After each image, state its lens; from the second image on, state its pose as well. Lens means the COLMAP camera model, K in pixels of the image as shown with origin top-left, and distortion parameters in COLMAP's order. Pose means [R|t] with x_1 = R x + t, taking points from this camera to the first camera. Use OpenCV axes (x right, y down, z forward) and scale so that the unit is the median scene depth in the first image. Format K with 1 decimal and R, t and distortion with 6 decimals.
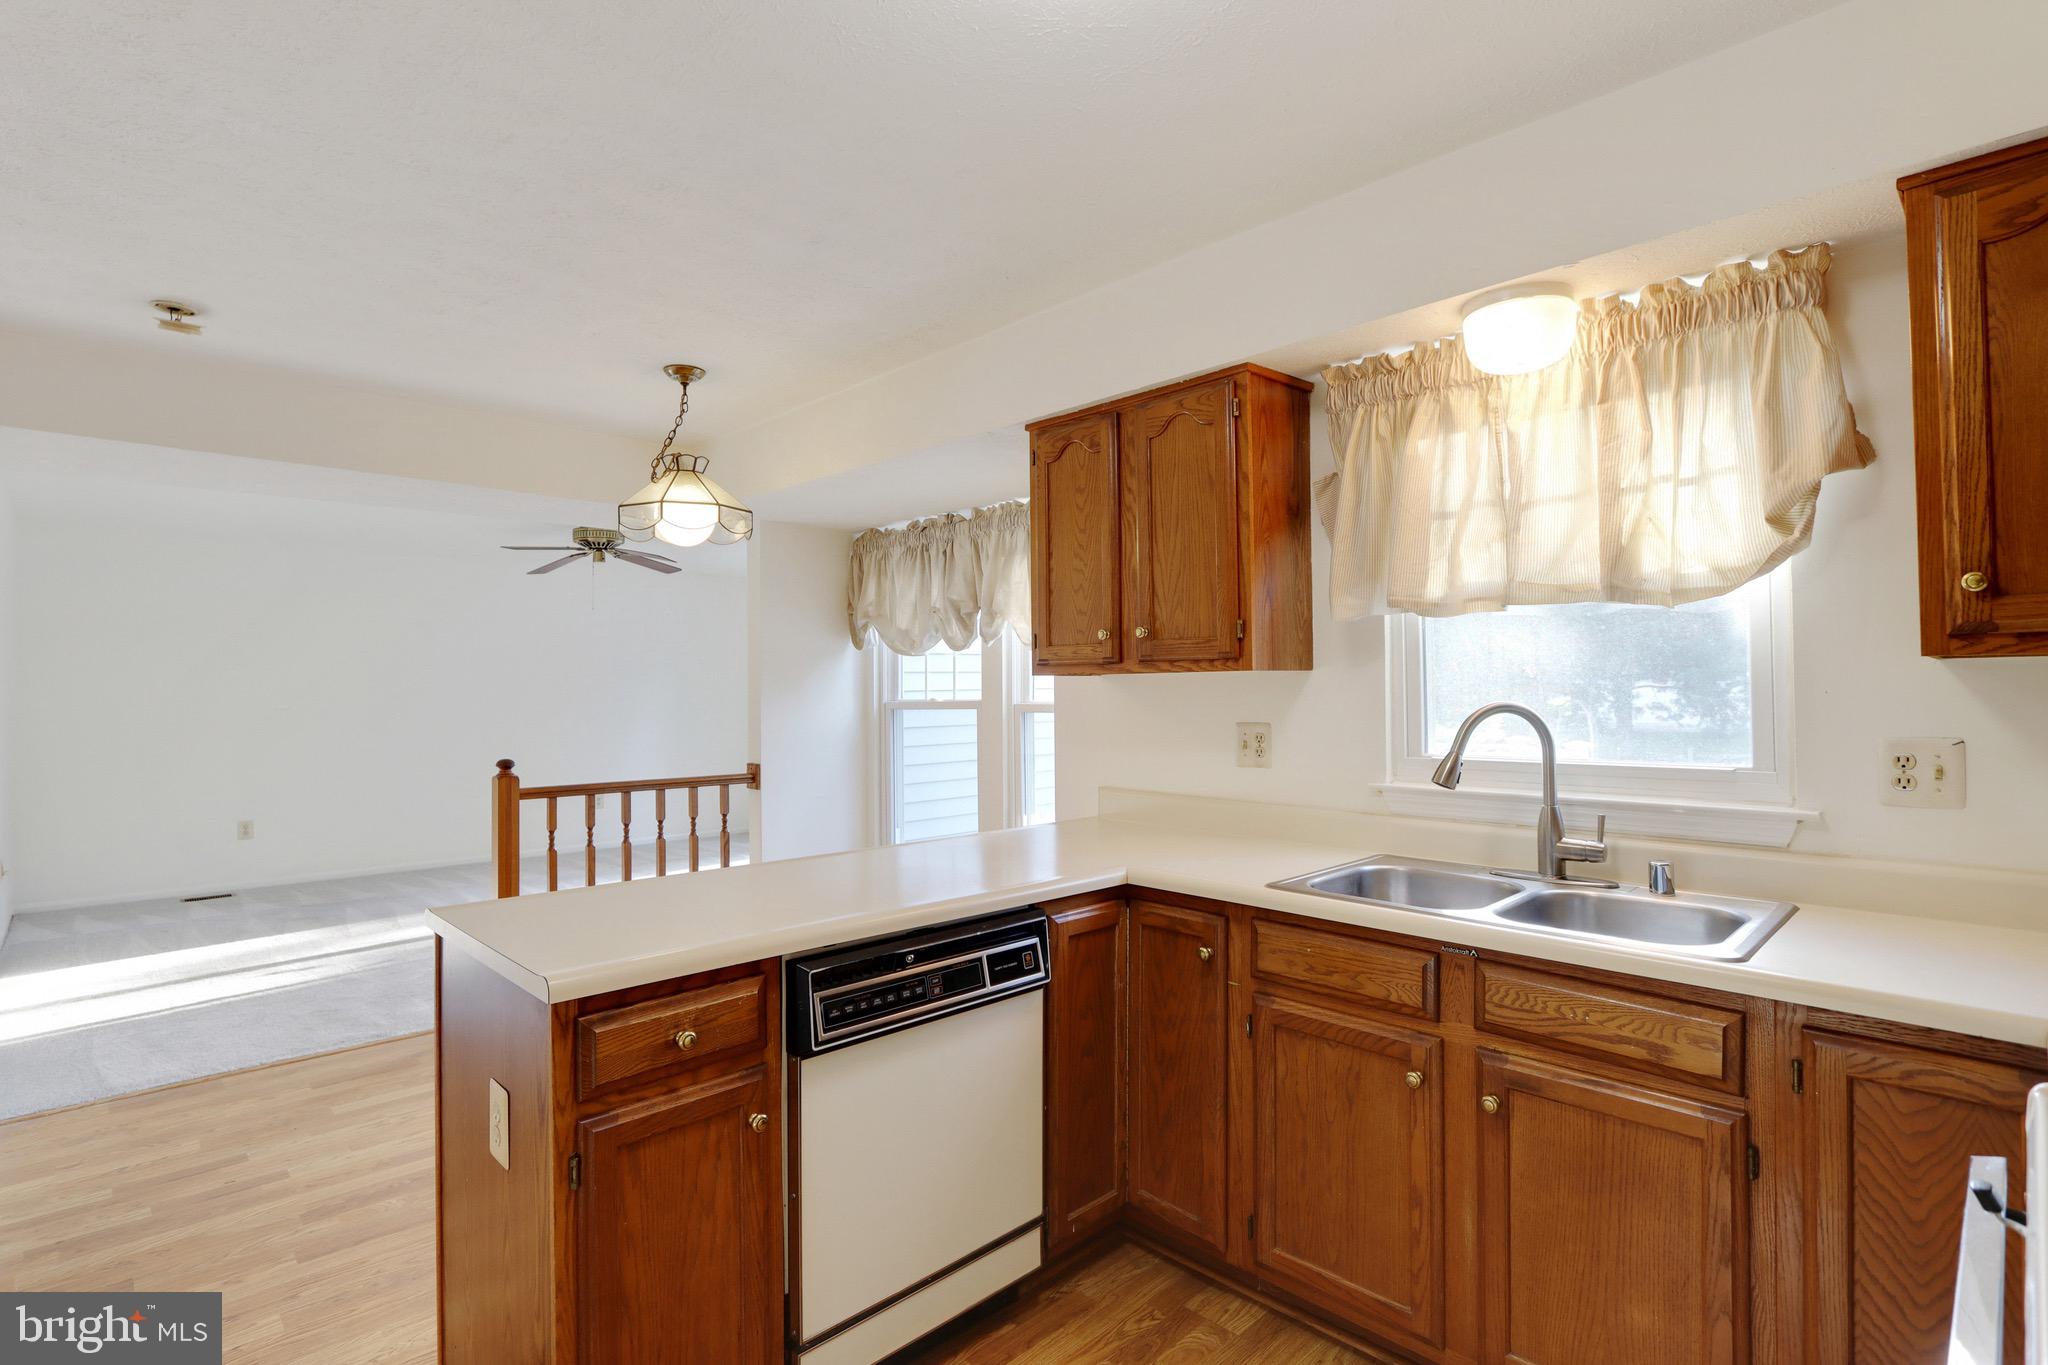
lens RADIAL K [[989.2, 0, 1024.0], [0, 989.2, 682.5], [0, 0, 1]] dist [-0.000982, -0.000280]
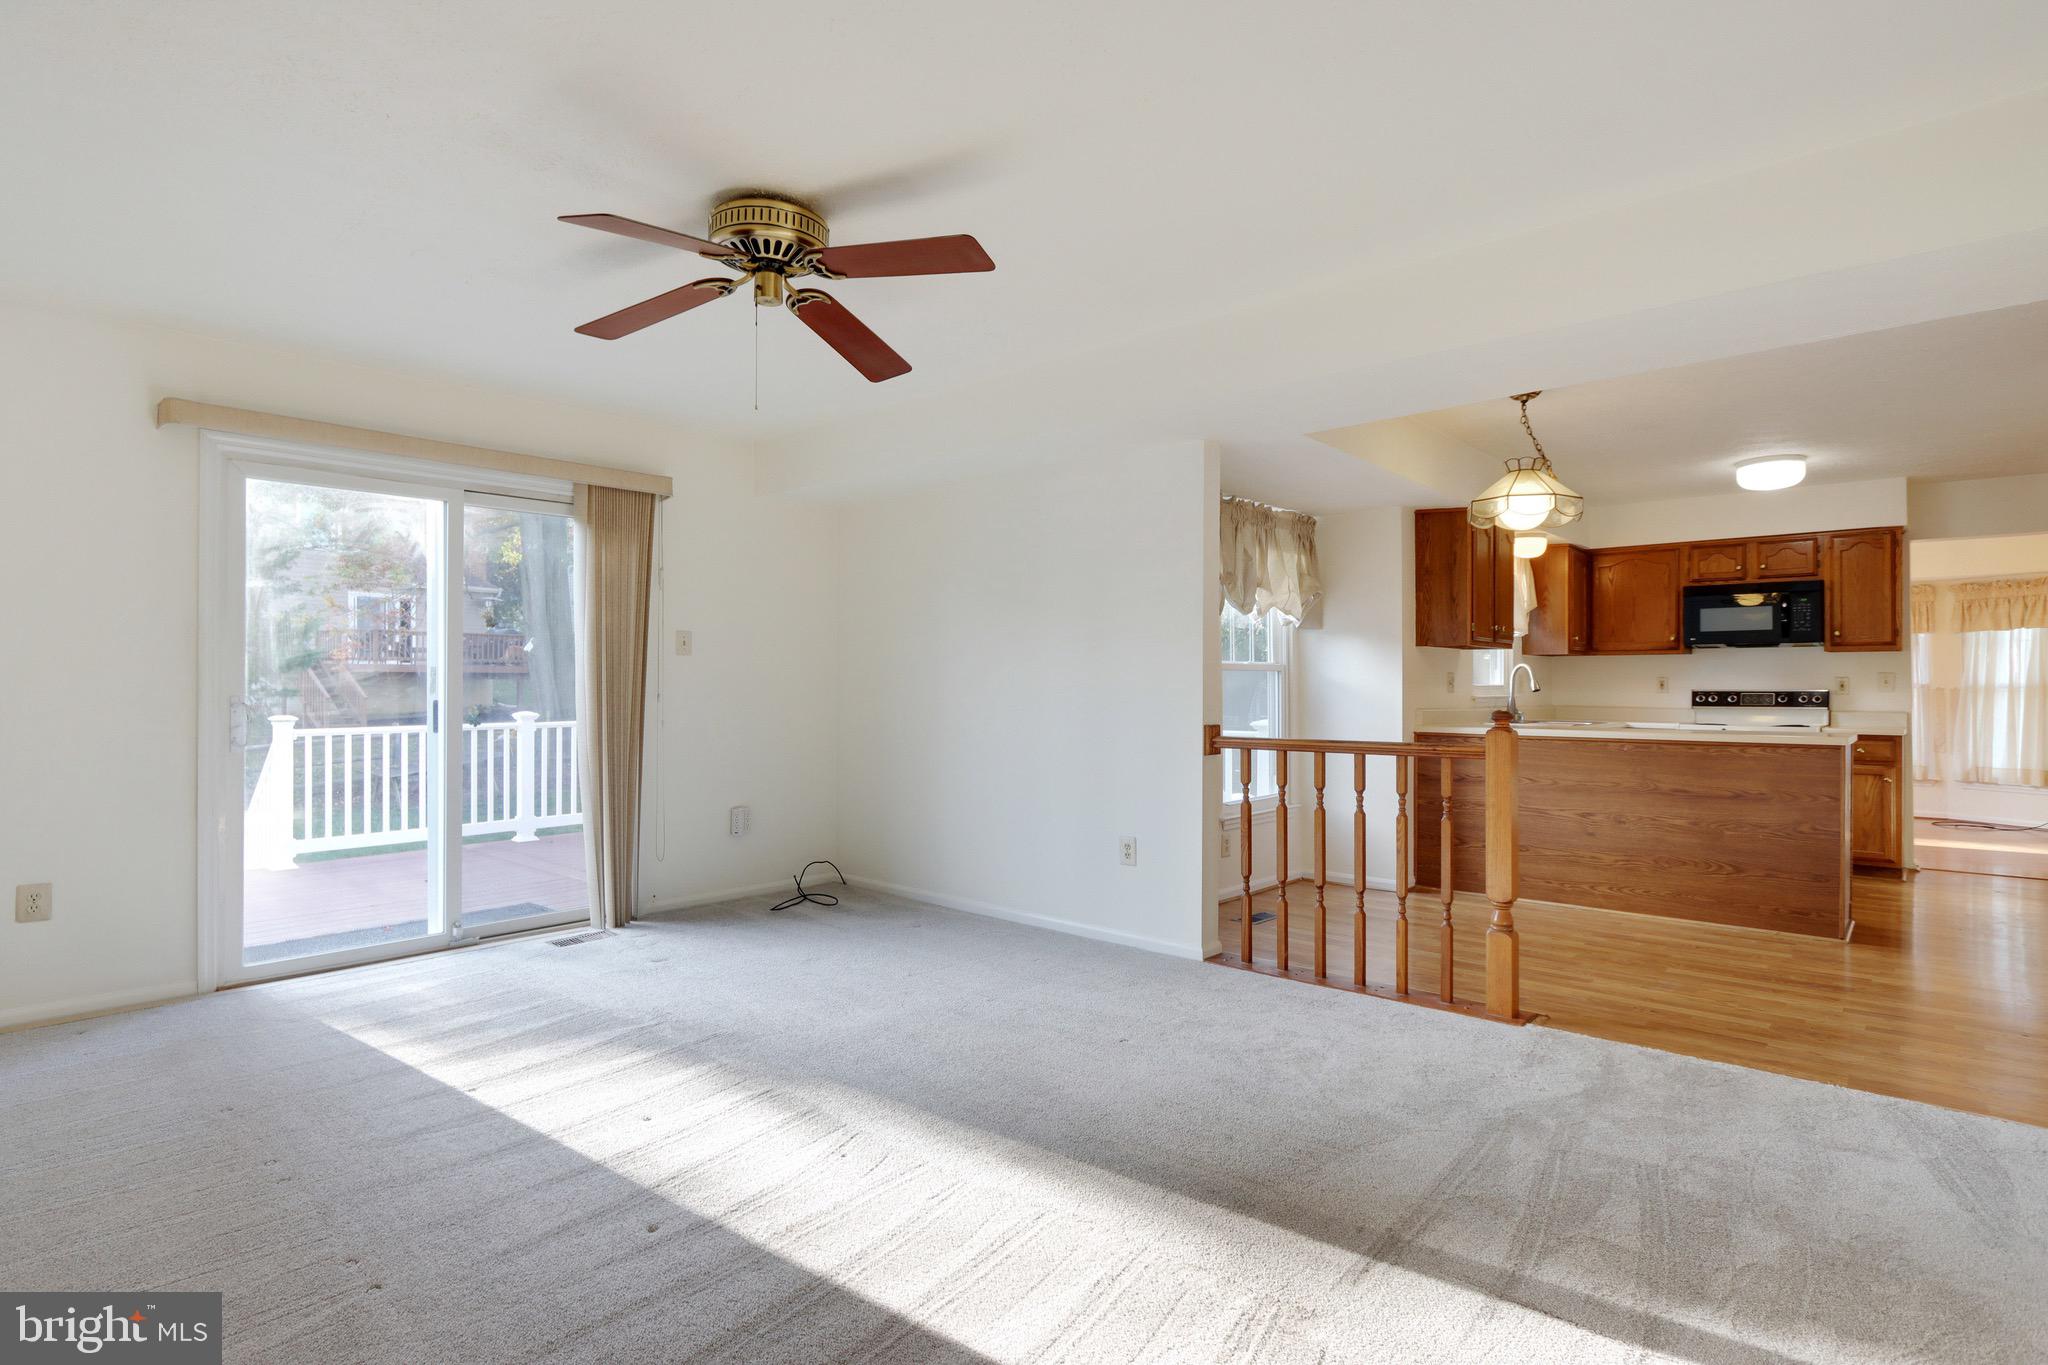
lens RADIAL K [[961.4, 0, 1024.0], [0, 961.4, 682.5], [0, 0, 1]] dist [0.001448, -0.000567]
pose [[-0.016077, 0.008500, 0.999835, -2.497366], [-0.007163, 0.999937, -0.008616, 0.111891], [-0.999845, -0.007301, -0.016015, 2.627640]]
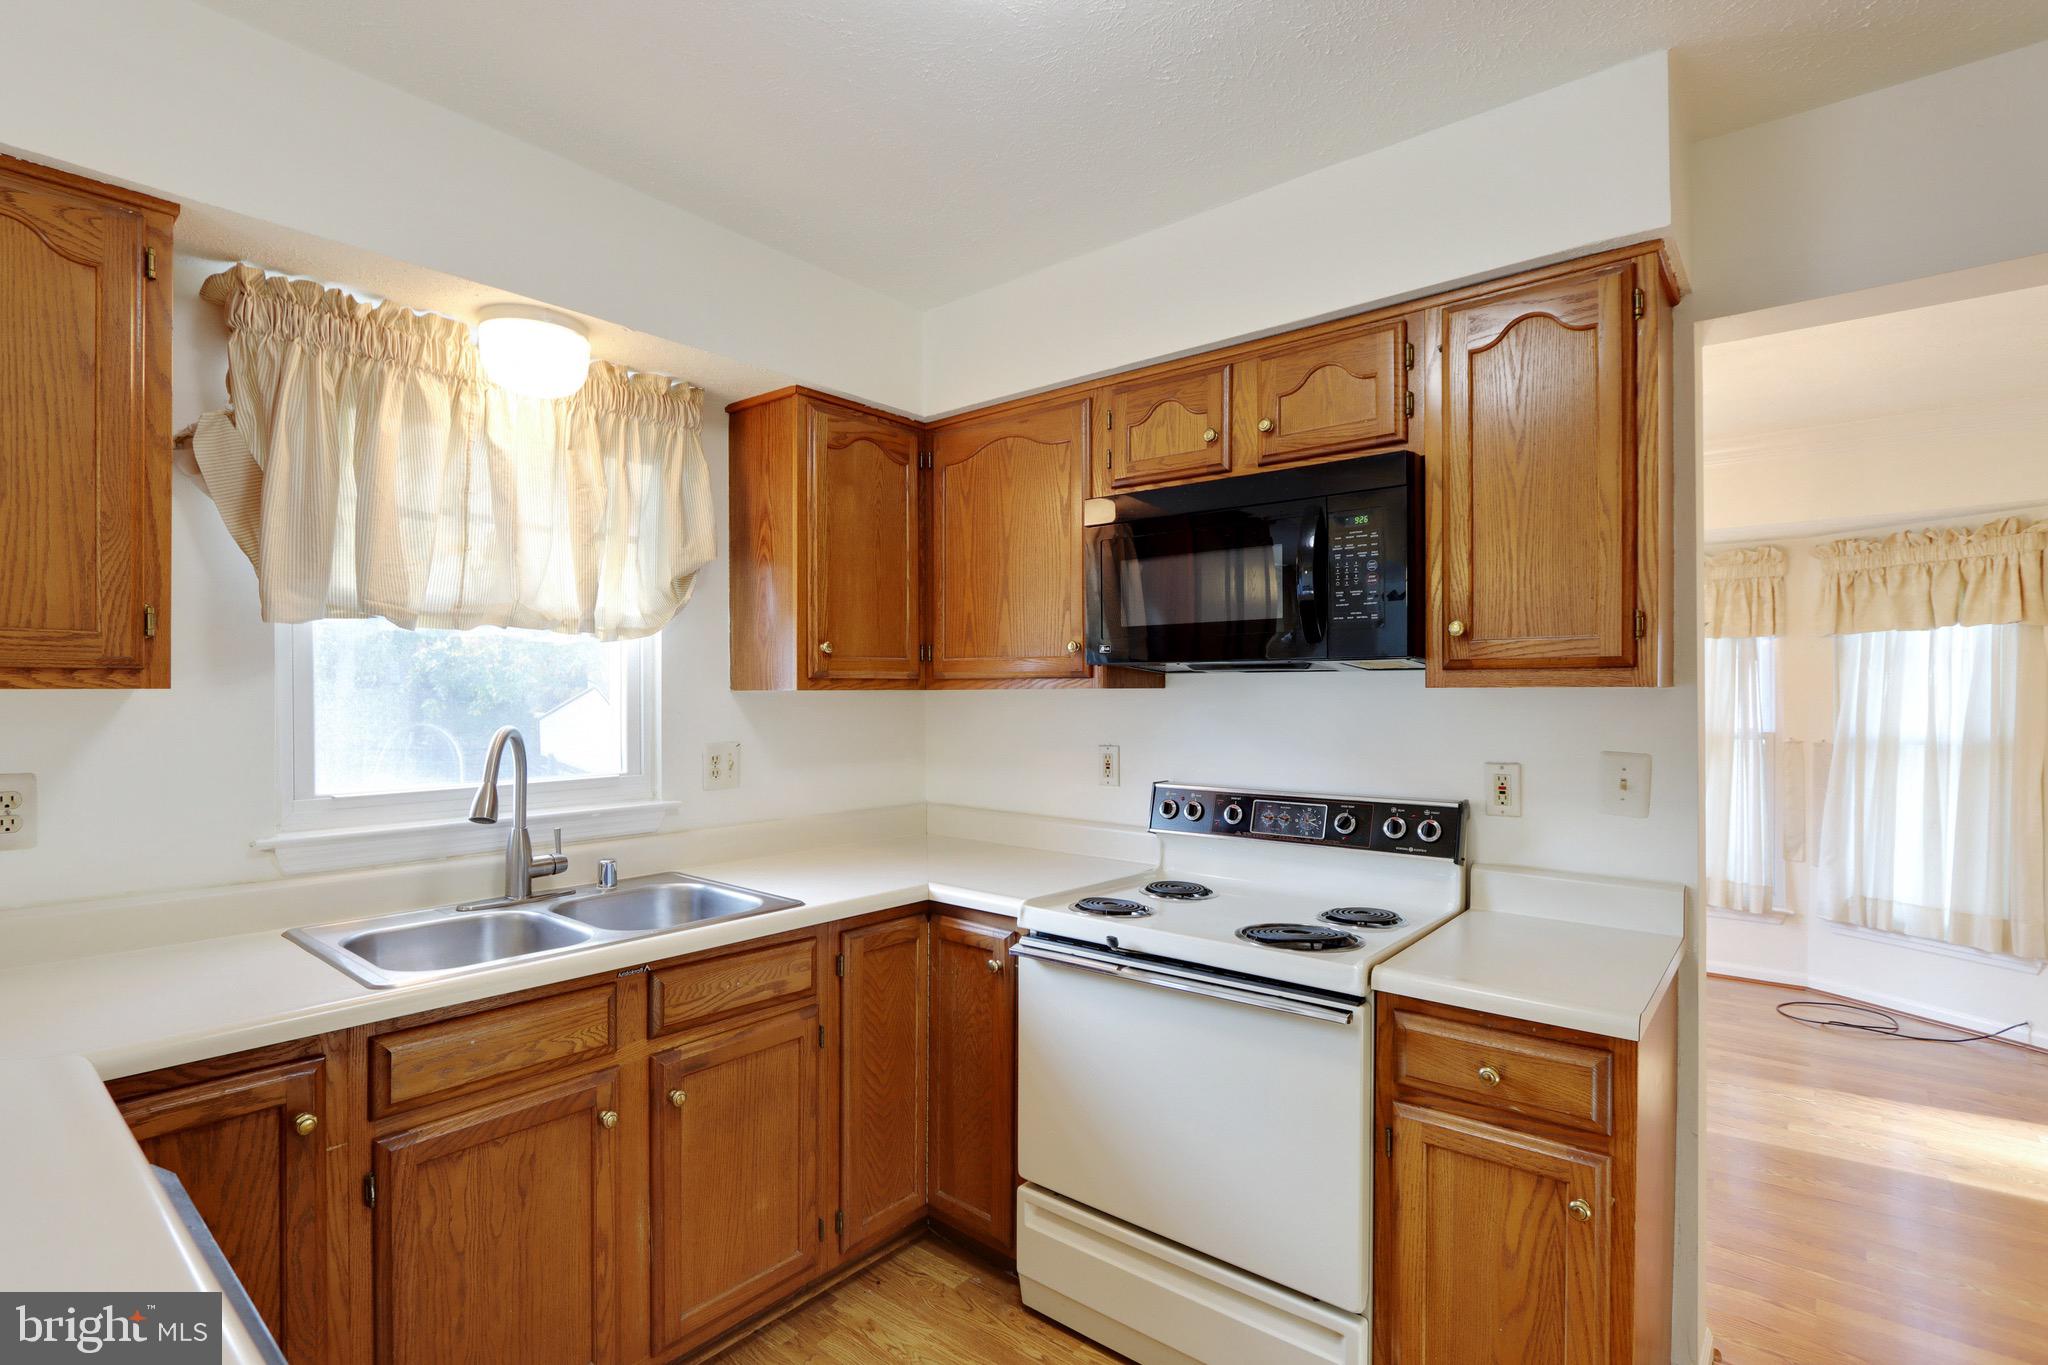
lens RADIAL K [[971.8, 0, 945.8], [0, 971.8, 702.4], [0, 0, 1]] dist [-0.000464, 0.000256]
pose [[-0.055249, -0.000614, 0.998472, -0.551329], [-0.003806, 0.999993, 0.000405, -0.006975], [-0.998465, -0.003778, -0.055251, 0.702071]]
